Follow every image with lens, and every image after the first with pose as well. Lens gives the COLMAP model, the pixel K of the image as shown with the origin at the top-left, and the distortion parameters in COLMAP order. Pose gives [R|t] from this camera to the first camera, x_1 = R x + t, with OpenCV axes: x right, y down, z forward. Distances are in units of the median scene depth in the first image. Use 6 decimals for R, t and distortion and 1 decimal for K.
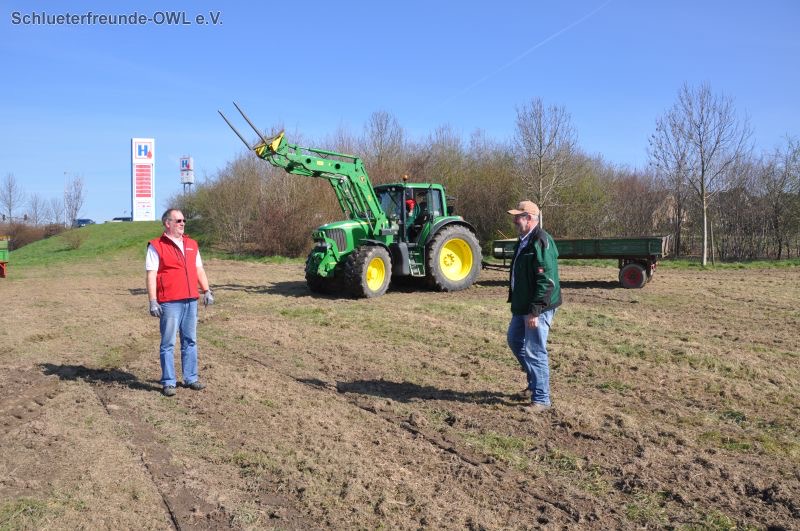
lens RADIAL K [[638.0, 0, 385.3], [0, 638.0, 271.1], [0, 0, 1]] dist [-0.126539, 0.047201]
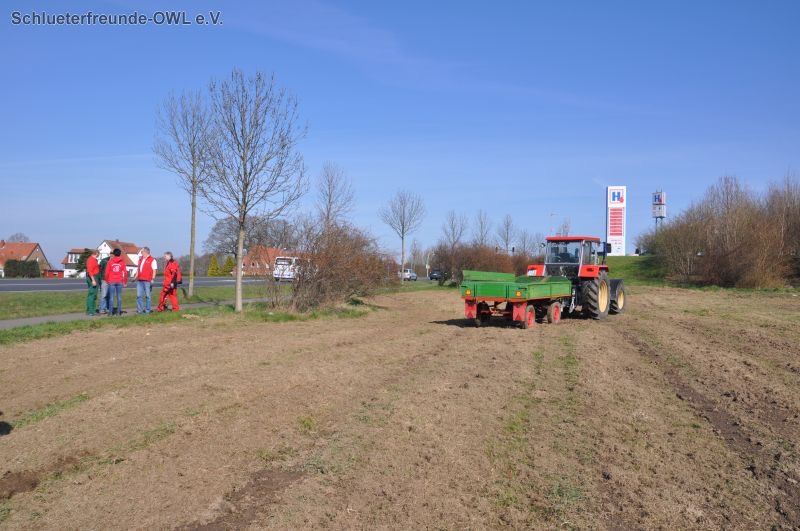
lens RADIAL K [[691.8, 0, 397.7], [0, 691.8, 258.5], [0, 0, 1]] dist [-0.118989, 0.002567]
pose [[0.779589, 0.010338, -0.626206, 0.103049], [-0.054683, 0.997169, -0.051615, 0.014683], [0.623899, 0.074481, 0.777947, -0.264042]]
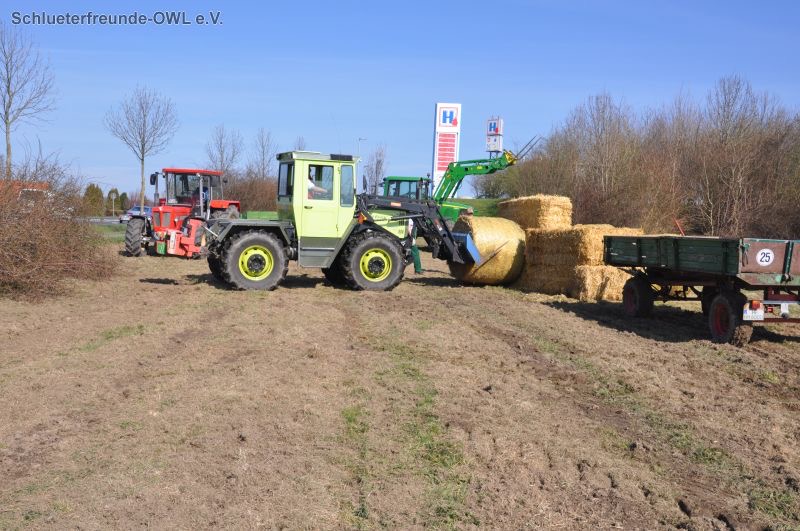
lens RADIAL K [[872.3, 0, 392.5], [0, 872.3, 269.2], [0, 0, 1]] dist [0.065602, 0.000000]
pose [[0.914679, 0.070600, -0.397968, 0.044970], [-0.071492, 0.997361, 0.012617, 0.010043], [0.397809, 0.016911, 0.917312, -0.156680]]
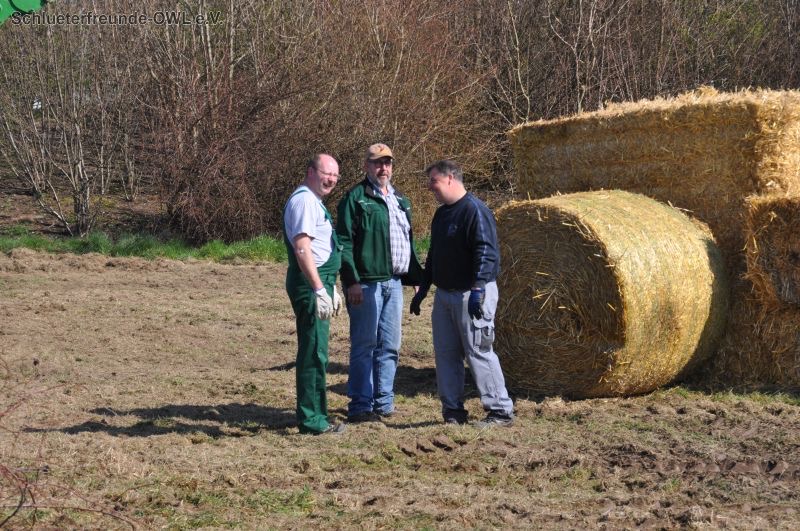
lens RADIAL K [[2644.7, 0, 373.1], [0, 2644.7, 286.1], [0, 0, 1]] dist [1.337250, 0.000000]
pose [[0.991557, -0.023835, 0.127461, -0.149812], [0.025328, 0.999628, -0.010105, 0.007896], [-0.127173, 0.013248, 0.991792, -0.155434]]
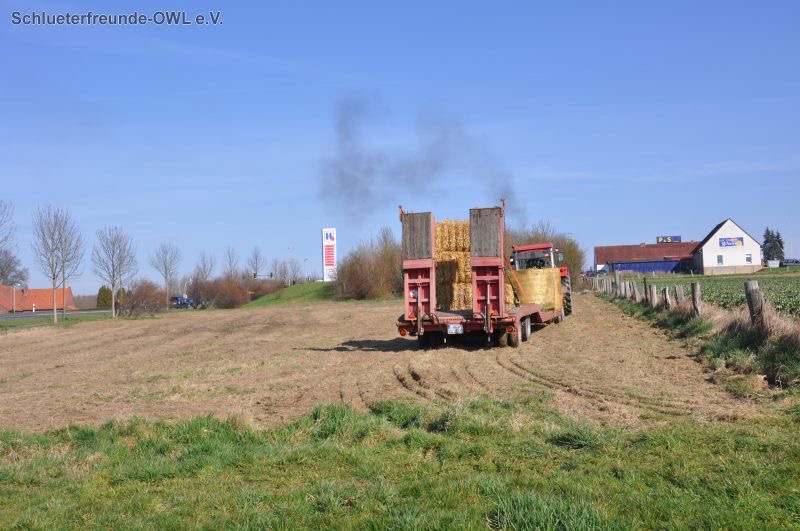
lens RADIAL K [[933.4, 0, 395.0], [0, 933.4, 267.5], [0, 0, 1]] dist [0.178683, 0.000000]
pose [[0.915421, -0.037393, -0.400758, 0.722622], [0.010199, 0.997510, -0.069777, 0.054227], [0.402369, 0.059788, 0.913523, -1.110758]]
